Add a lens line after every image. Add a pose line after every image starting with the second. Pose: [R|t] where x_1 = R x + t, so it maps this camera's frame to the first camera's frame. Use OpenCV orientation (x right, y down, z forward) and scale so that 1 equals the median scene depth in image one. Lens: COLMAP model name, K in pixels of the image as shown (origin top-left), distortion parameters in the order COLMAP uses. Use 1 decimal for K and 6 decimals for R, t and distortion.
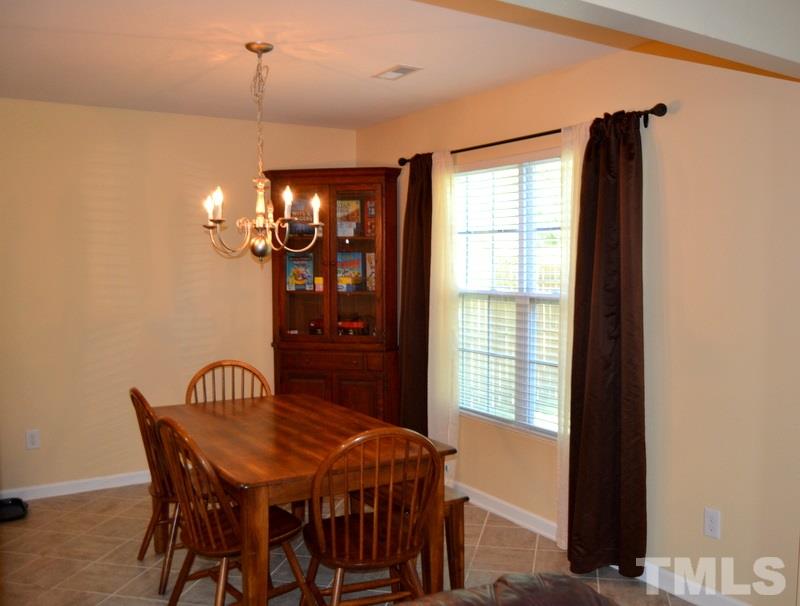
lens RADIAL K [[757.9, 0, 424.3], [0, 757.9, 304.3], [0, 0, 1]] dist [-0.002288, -0.000930]
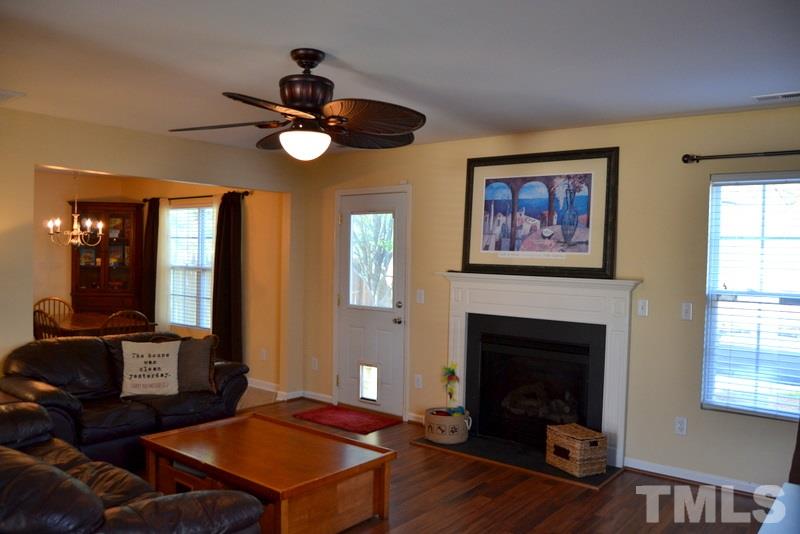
lens RADIAL K [[628.9, 0, 405.3], [0, 628.9, 271.2], [0, 0, 1]] dist [-0.094676, 0.041611]
pose [[0.943963, 0.013011, 0.329794, 0.095752], [-0.002570, 0.999482, -0.032076, 0.053371], [-0.330040, 0.029431, 0.943508, -0.863516]]
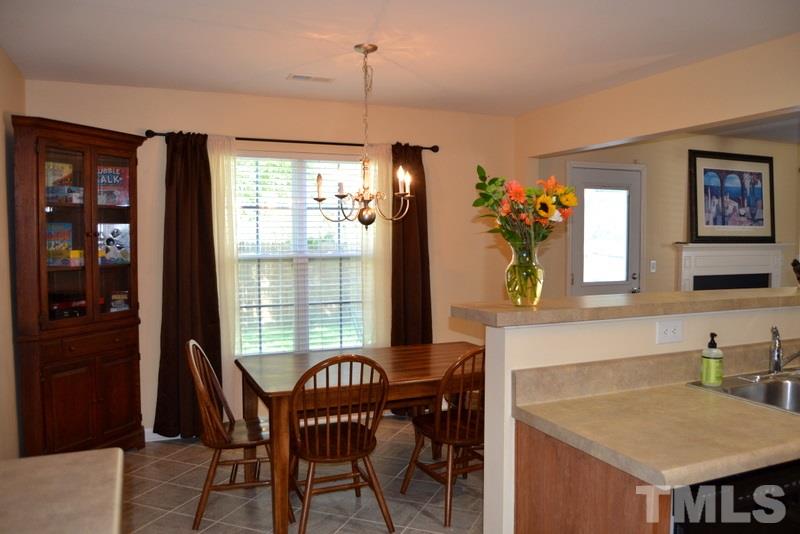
lens RADIAL K [[628.9, 0, 405.3], [0, 628.9, 271.2], [0, 0, 1]] dist [-0.094676, 0.041611]
pose [[0.173680, -0.055044, 0.983263, -0.913827], [0.062935, 0.997016, 0.044698, -0.023086], [-0.982789, 0.054118, 0.176626, 0.607729]]
